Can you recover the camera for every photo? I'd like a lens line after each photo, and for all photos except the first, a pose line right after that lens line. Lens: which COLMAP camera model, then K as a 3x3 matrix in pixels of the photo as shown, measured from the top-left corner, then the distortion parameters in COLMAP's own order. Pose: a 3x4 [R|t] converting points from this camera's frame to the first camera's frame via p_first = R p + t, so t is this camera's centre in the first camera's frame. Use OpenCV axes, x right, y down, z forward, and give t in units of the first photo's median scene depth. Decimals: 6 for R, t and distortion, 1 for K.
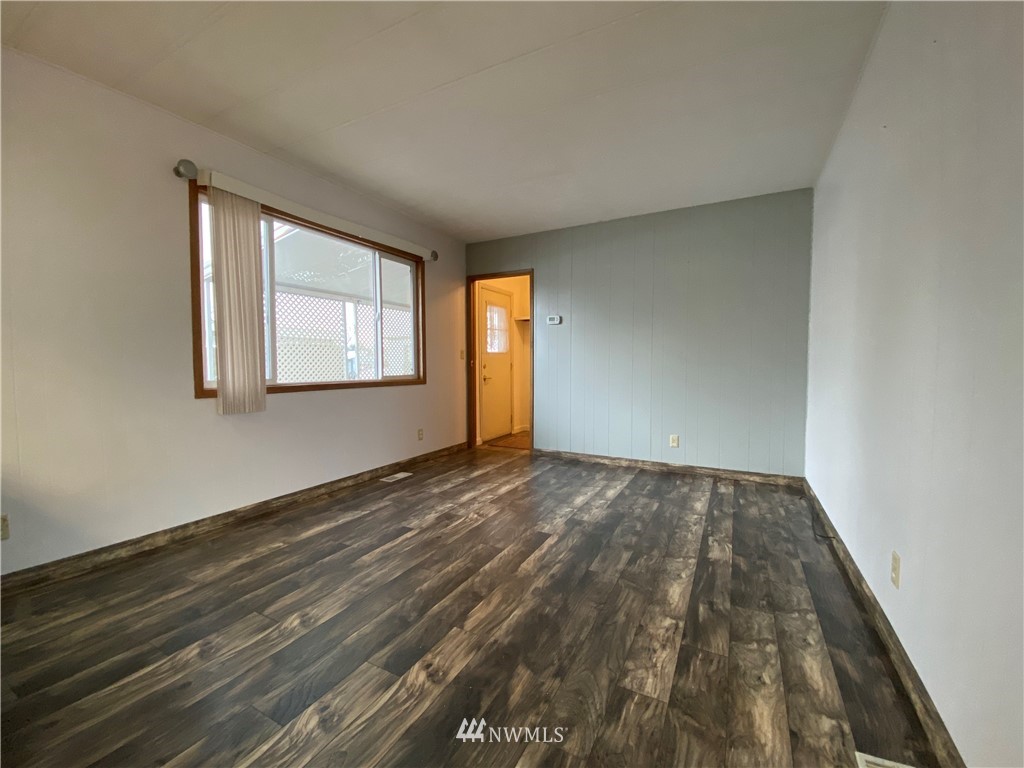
lens RADIAL K [[420.3, 0, 512.0], [0, 420.3, 384.0], [0, 0, 1]] dist [-0.001341, -0.000397]
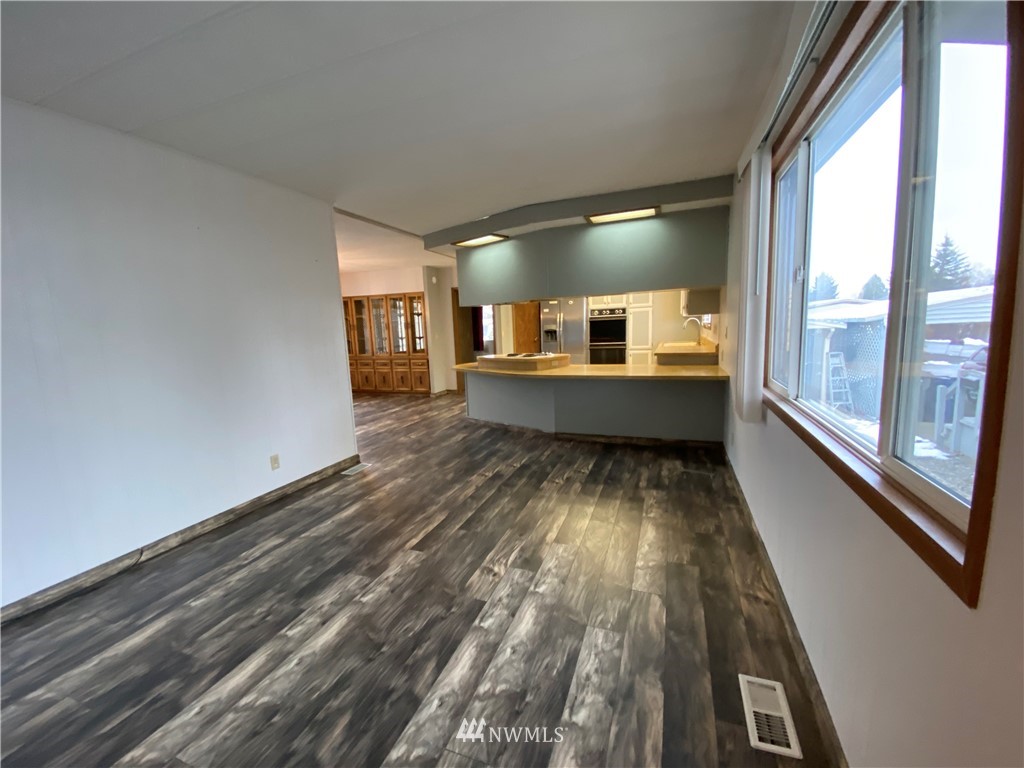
lens RADIAL K [[420.3, 0, 512.0], [0, 420.3, 384.0], [0, 0, 1]] dist [-0.001341, -0.000397]
pose [[-0.990929, 0.057821, -0.121313, -0.046610], [0.033838, 0.980977, 0.191153, -0.208091], [0.130058, 0.185314, -0.974035, 1.981769]]
